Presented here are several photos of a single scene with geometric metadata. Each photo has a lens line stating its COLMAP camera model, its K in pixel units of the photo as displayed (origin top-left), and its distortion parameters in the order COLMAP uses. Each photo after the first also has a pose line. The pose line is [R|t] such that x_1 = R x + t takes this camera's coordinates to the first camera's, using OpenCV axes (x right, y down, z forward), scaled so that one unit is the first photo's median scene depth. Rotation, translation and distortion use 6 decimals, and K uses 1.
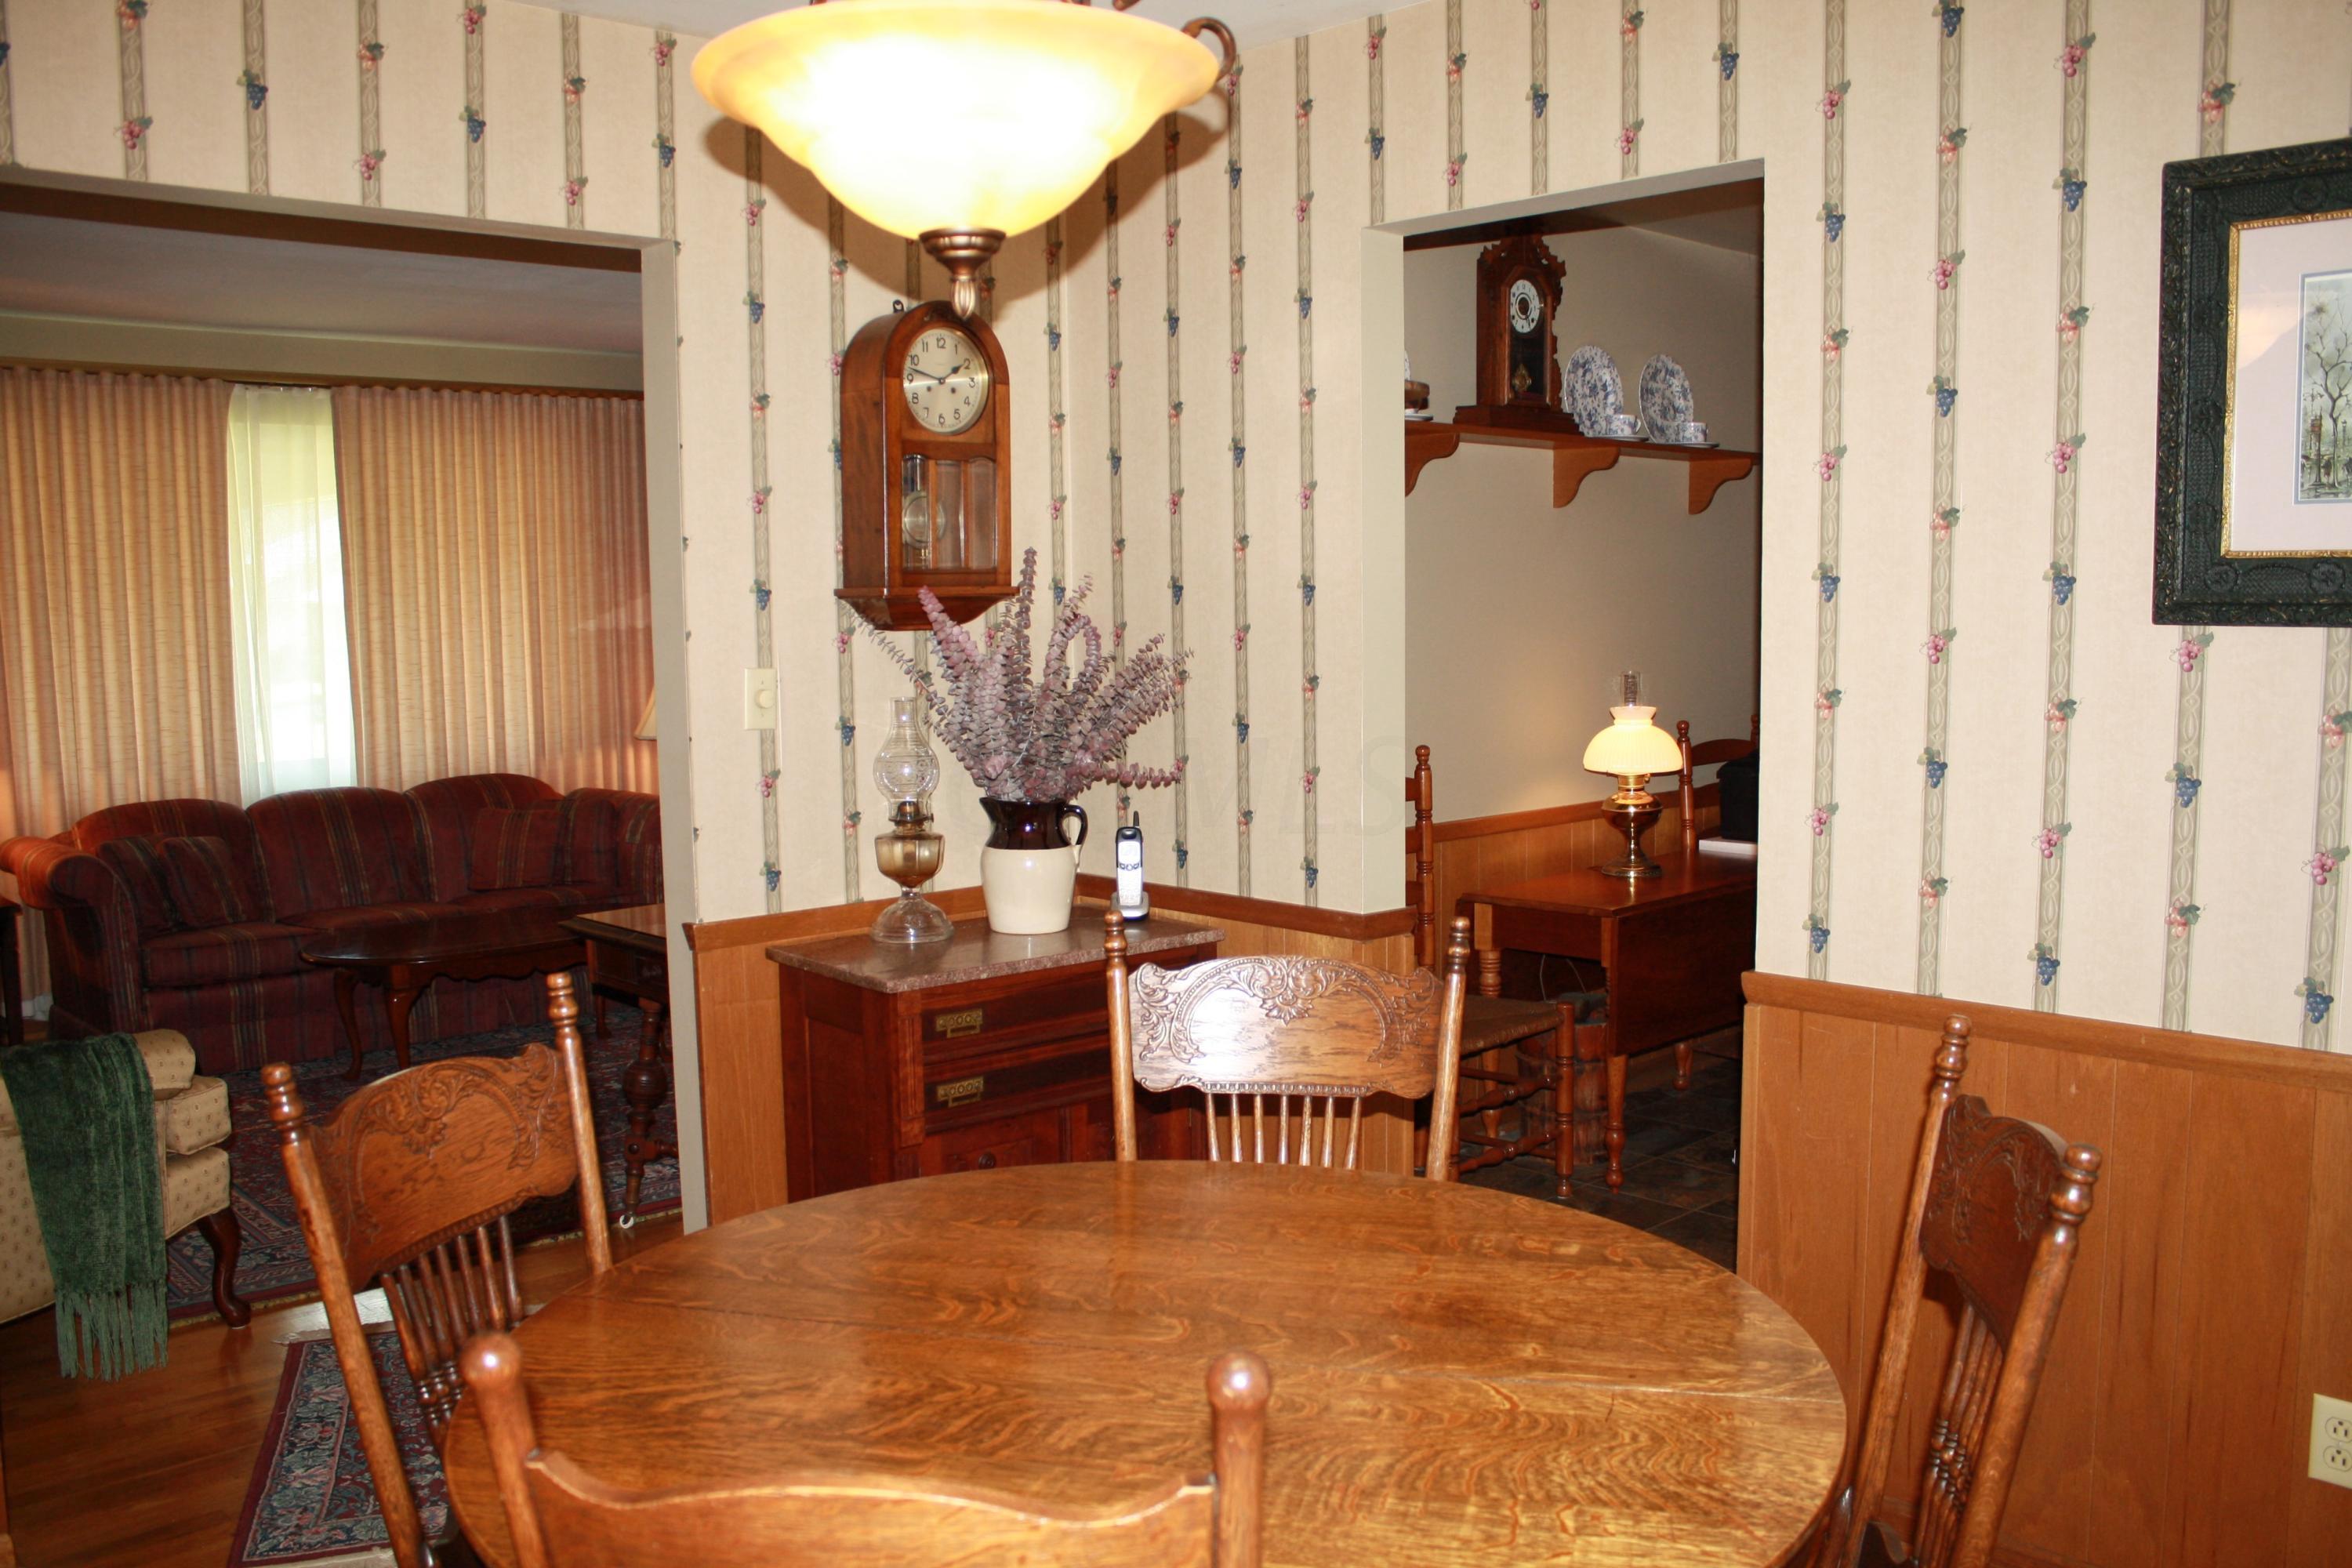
lens RADIAL K [[1974.4, 0, 1175.3], [0, 1974.4, 816.7], [0, 0, 1]] dist [-0.171272, 0.169316]
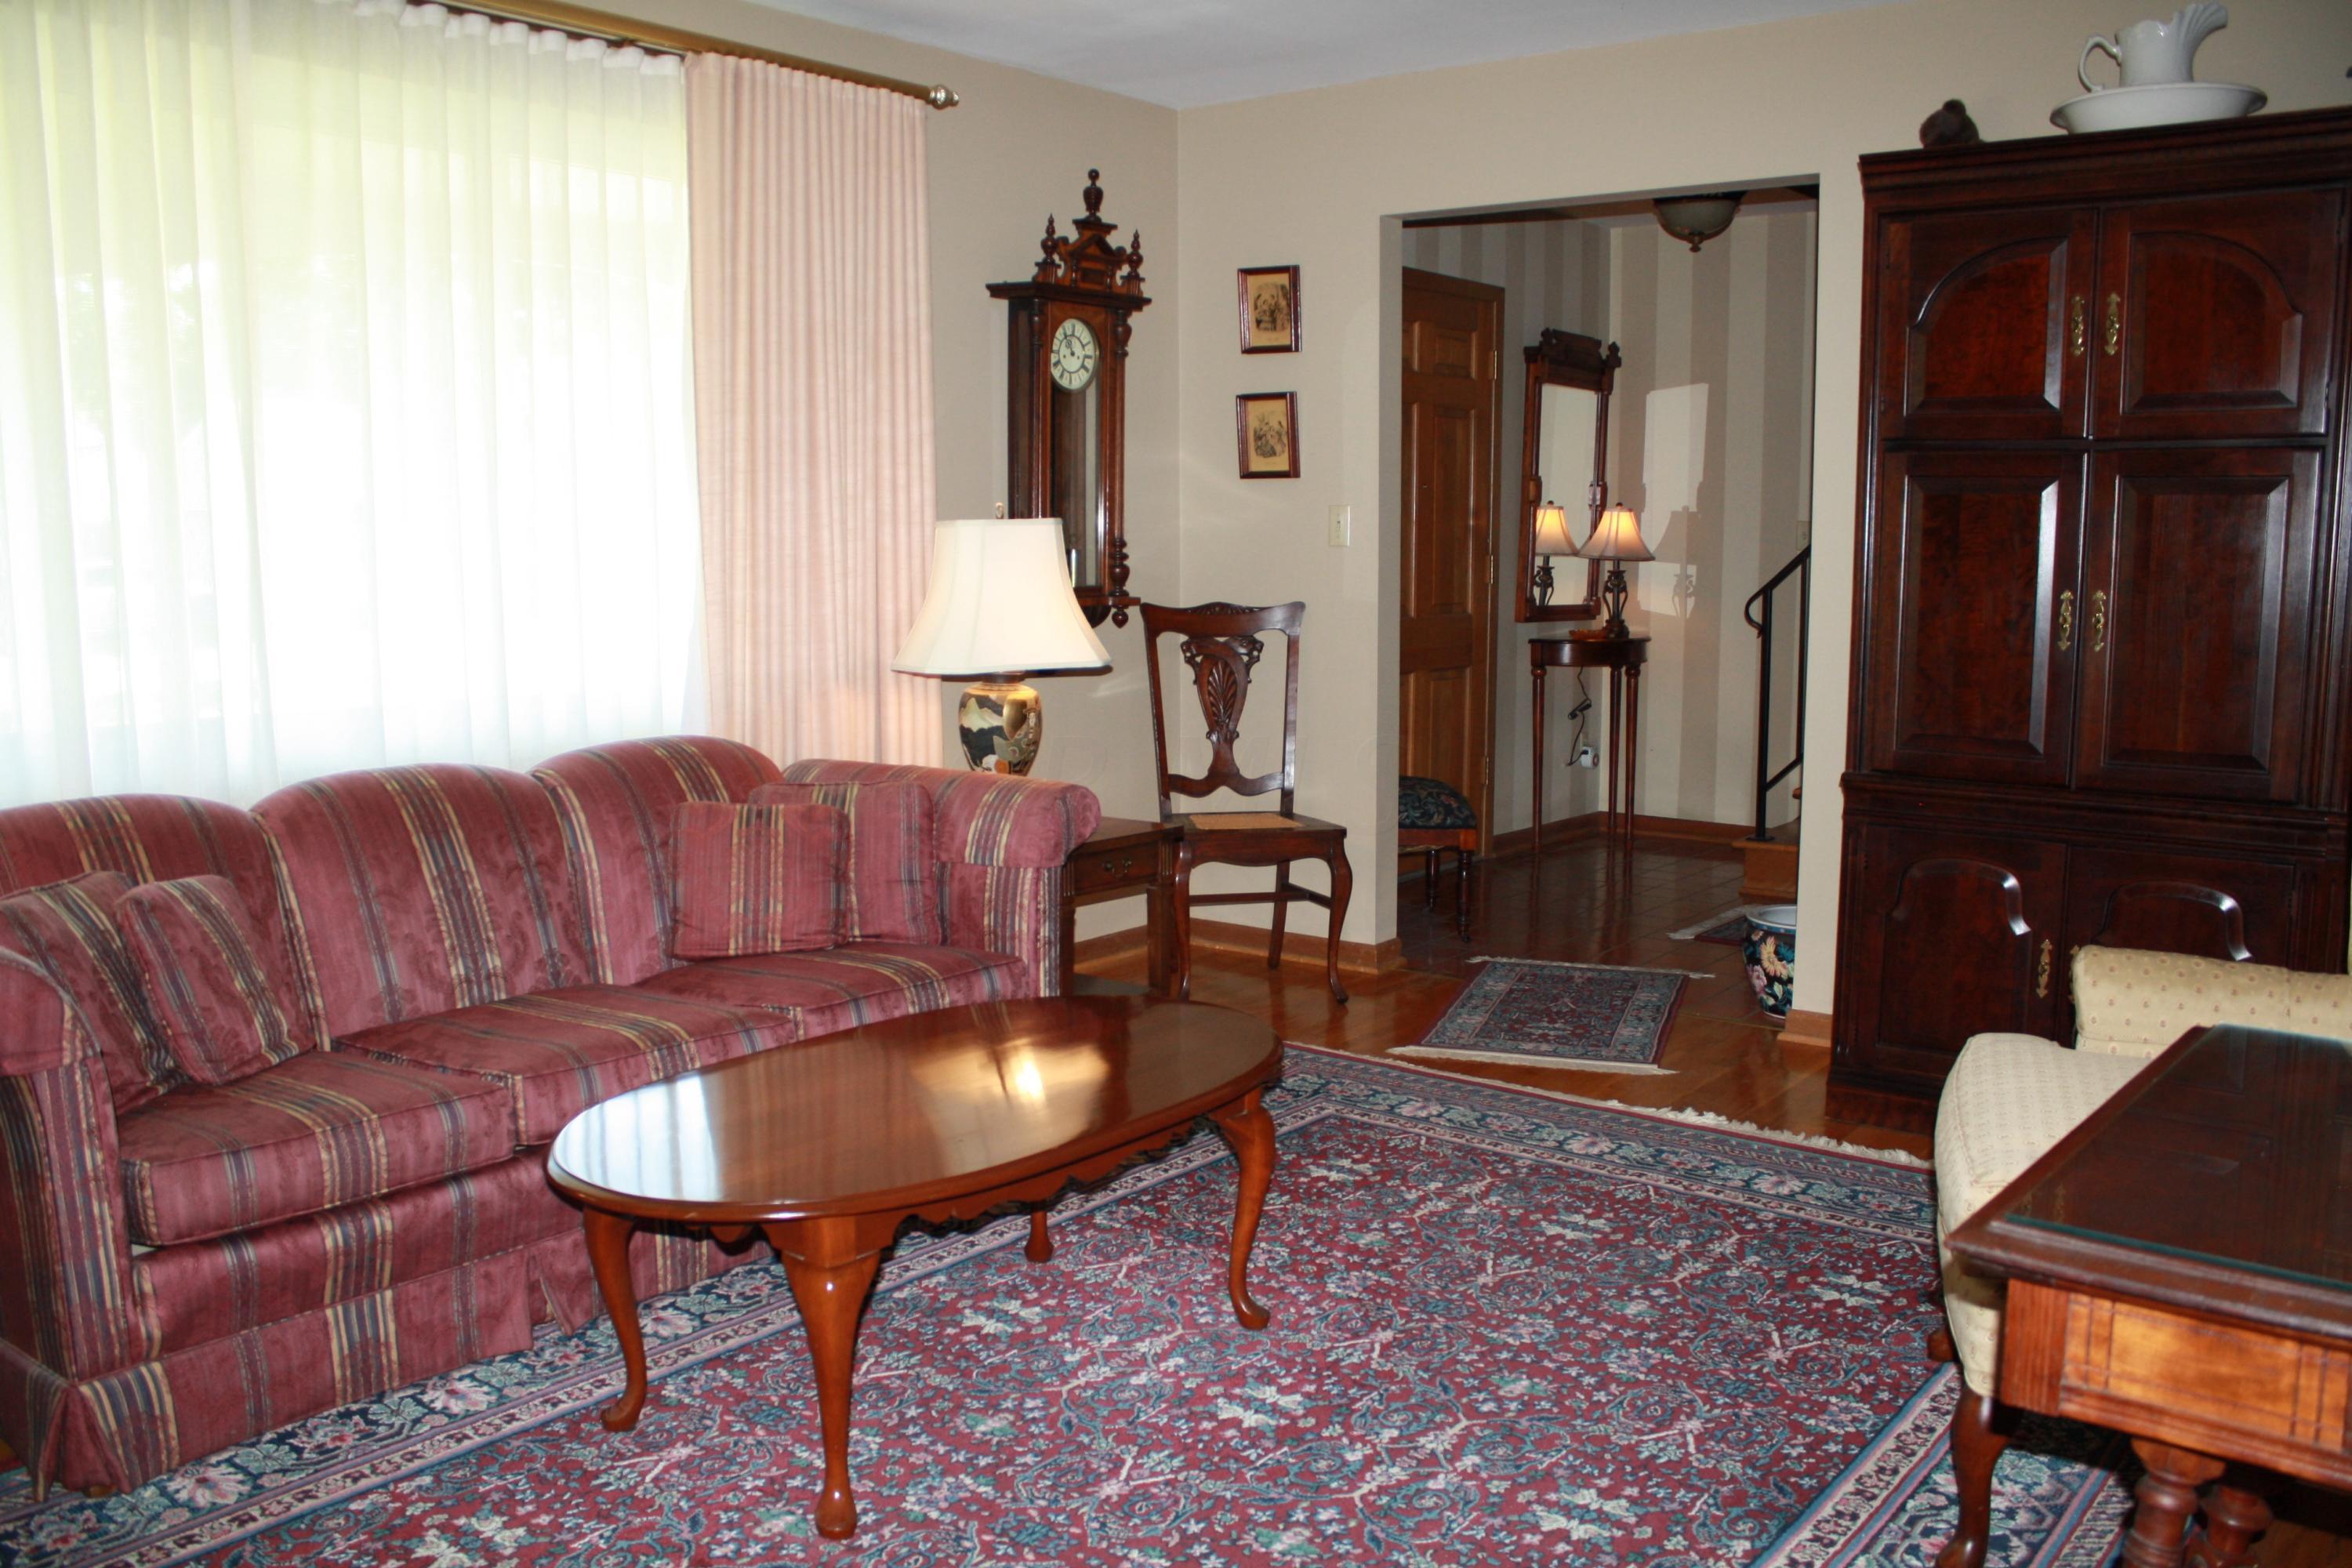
lens RADIAL K [[1974.4, 0, 1175.3], [0, 1974.4, 816.7], [0, 0, 1]] dist [-0.171272, 0.169316]
pose [[0.990428, -0.013165, 0.137402, -0.286466], [0.009731, 0.999624, 0.025633, -0.012677], [-0.137688, -0.024051, 0.990184, 0.426575]]
